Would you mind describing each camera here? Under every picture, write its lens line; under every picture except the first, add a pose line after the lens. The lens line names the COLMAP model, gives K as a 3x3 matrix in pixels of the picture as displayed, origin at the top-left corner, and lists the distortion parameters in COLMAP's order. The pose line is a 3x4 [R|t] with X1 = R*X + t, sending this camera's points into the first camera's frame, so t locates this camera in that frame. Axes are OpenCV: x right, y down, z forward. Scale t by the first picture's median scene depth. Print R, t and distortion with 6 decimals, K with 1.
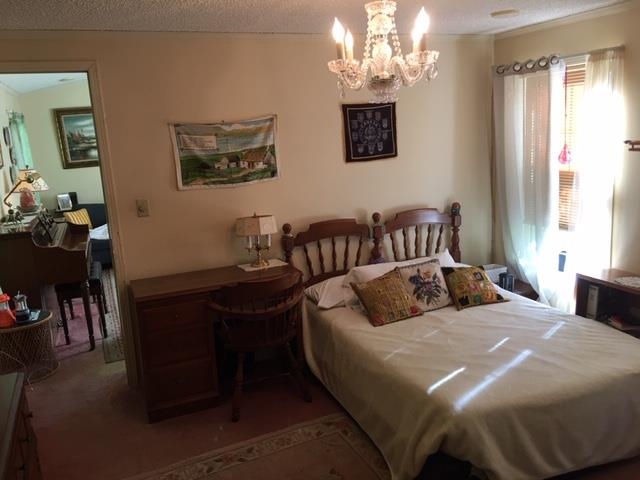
lens RADIAL K [[542.0, 0, 319.9], [0, 542.0, 237.9], [0, 0, 1]] dist [-0.010937, -0.013457]
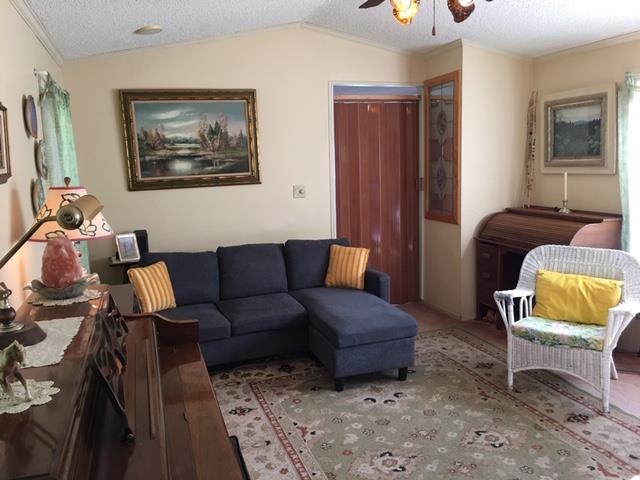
lens RADIAL K [[542.0, 0, 322.3], [0, 542.0, 240.5], [0, 0, 1]] dist [-0.010937, -0.013457]
pose [[0.997524, 0.043488, -0.055264, -0.230446], [-0.046482, 0.997453, -0.054098, -0.051738], [0.052770, 0.056533, 0.997005, 0.428974]]
